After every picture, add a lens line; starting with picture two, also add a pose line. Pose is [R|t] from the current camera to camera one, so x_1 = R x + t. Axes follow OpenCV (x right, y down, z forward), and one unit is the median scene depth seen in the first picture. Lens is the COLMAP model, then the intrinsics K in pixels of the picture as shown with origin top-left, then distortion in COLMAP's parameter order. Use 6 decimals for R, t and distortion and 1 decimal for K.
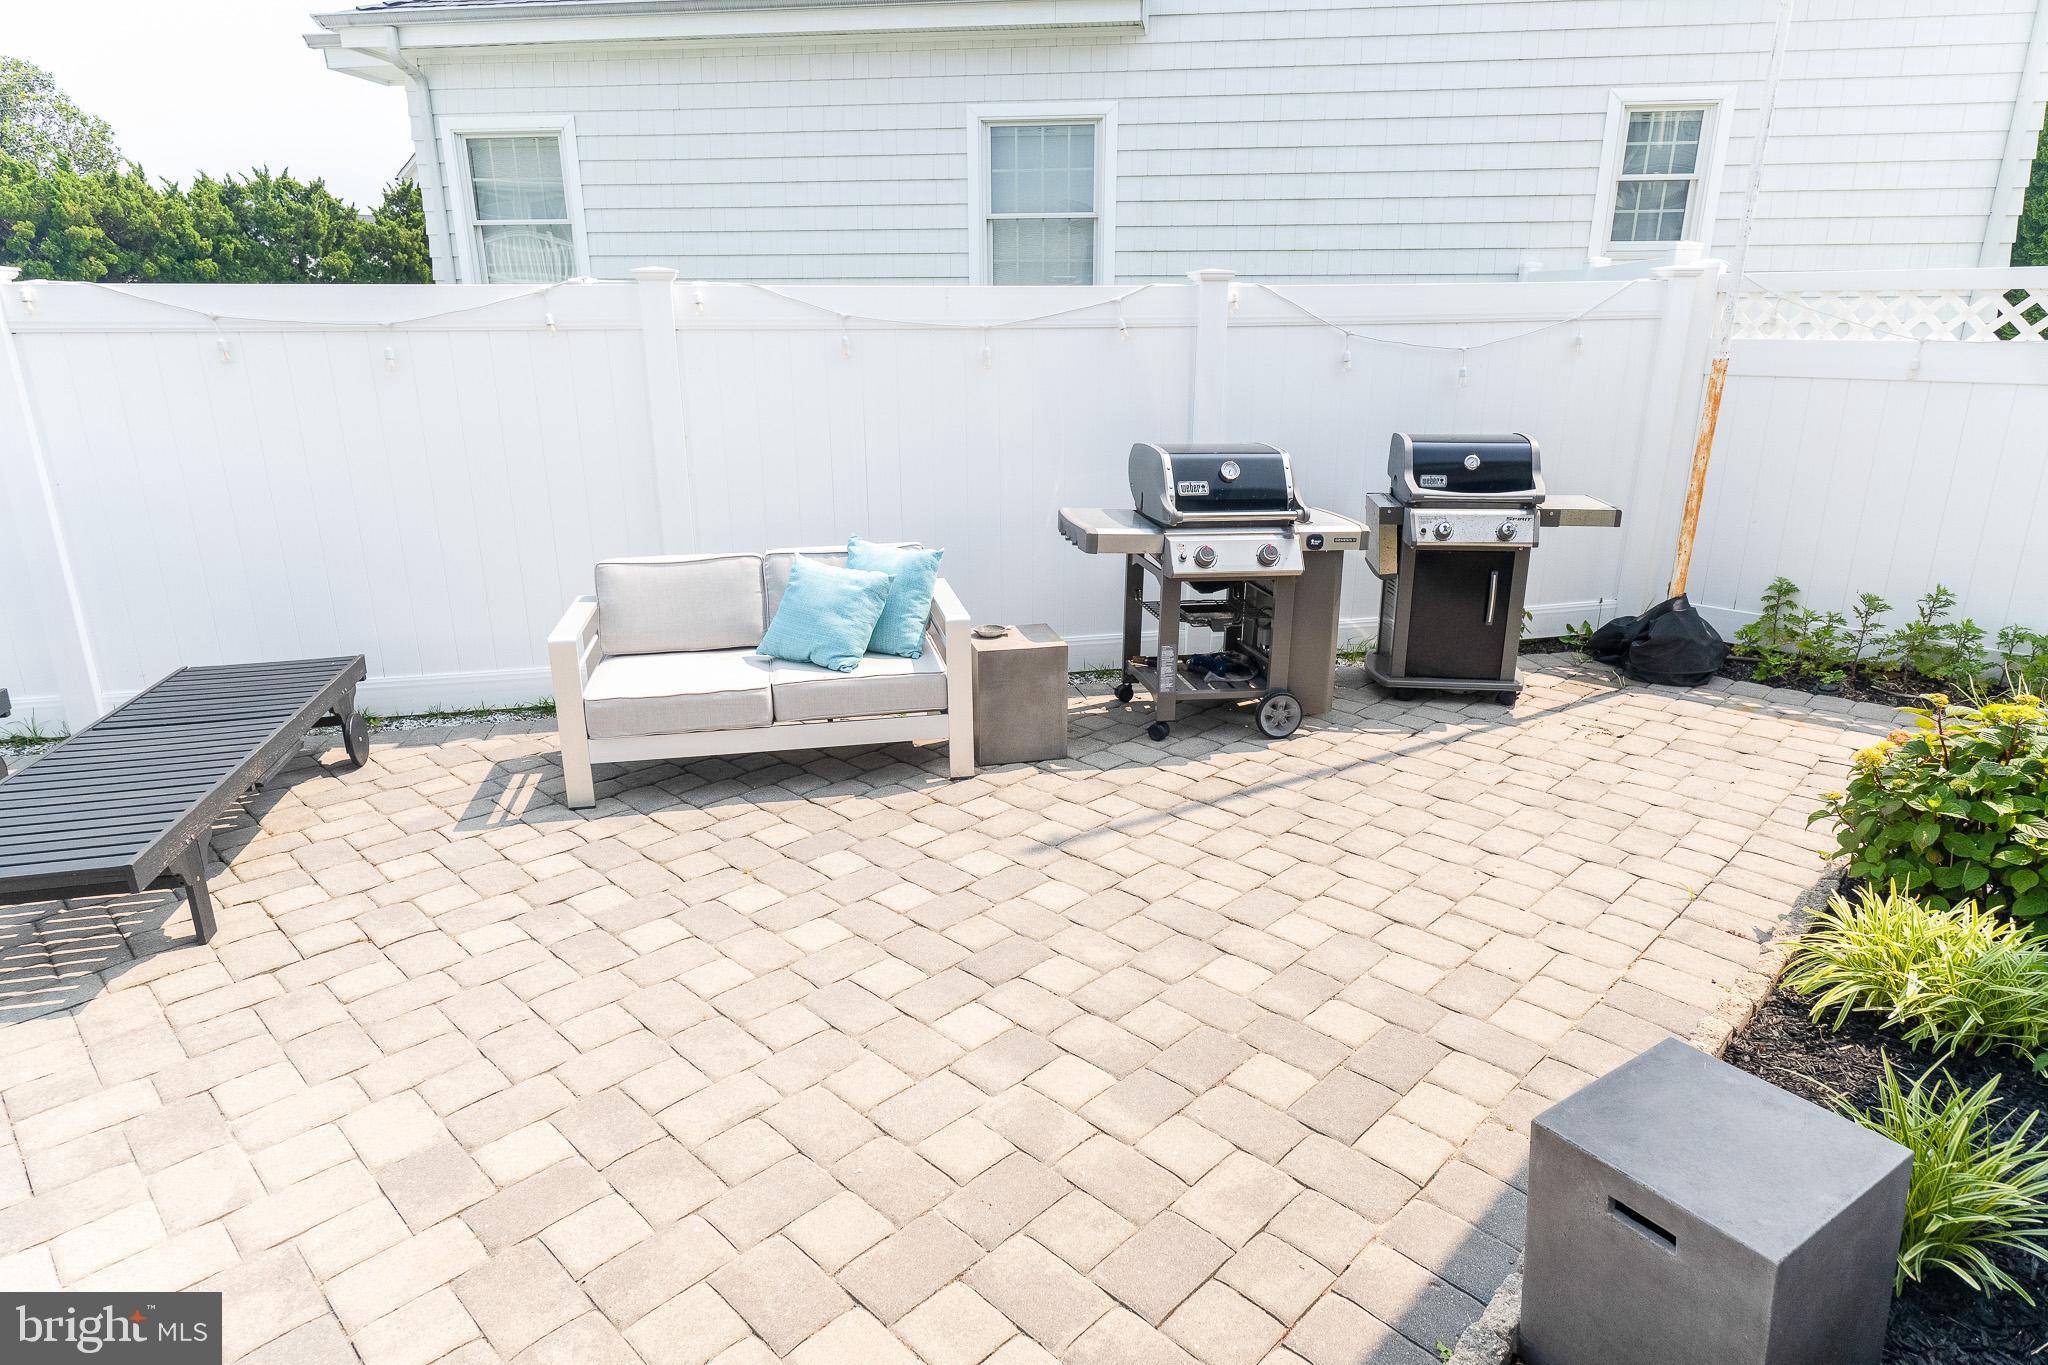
lens RADIAL K [[1181.7, 0, 1016.5], [0, 1181.7, 667.4], [0, 0, 1]] dist [0.009123, 0.001824]
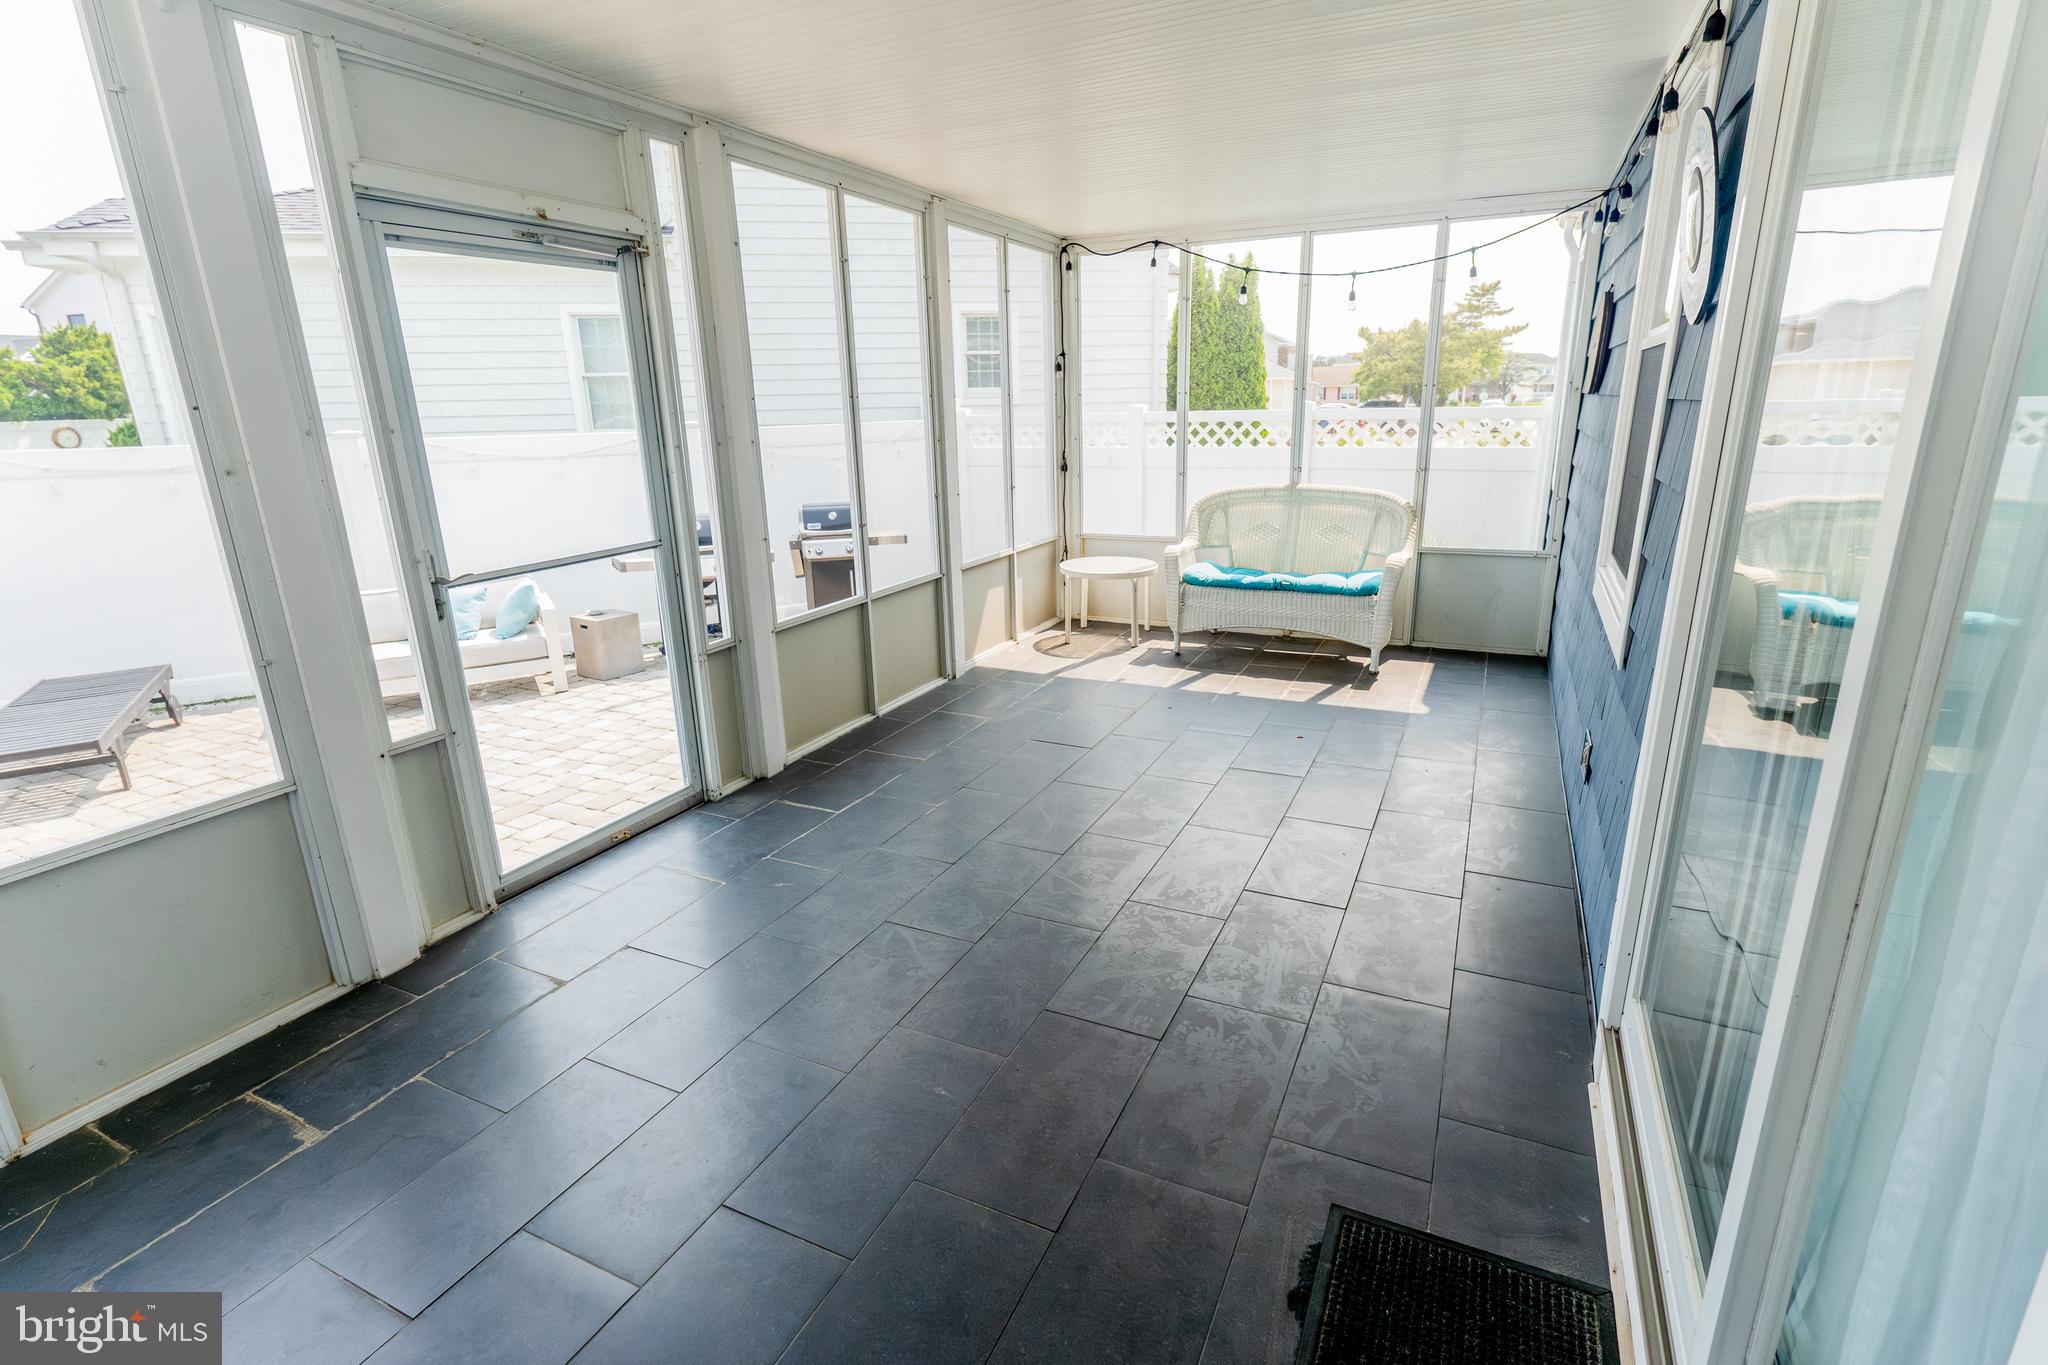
lens RADIAL K [[960.6, 0, 1027.6], [0, 960.6, 670.3], [0, 0, 1]] dist [-0.006363, 0.000438]
pose [[0.942580, -0.102067, 0.318001, 0.155643], [0.110642, 0.993820, -0.008968, 0.138408], [-0.315120, 0.043638, 0.948048, -0.637967]]
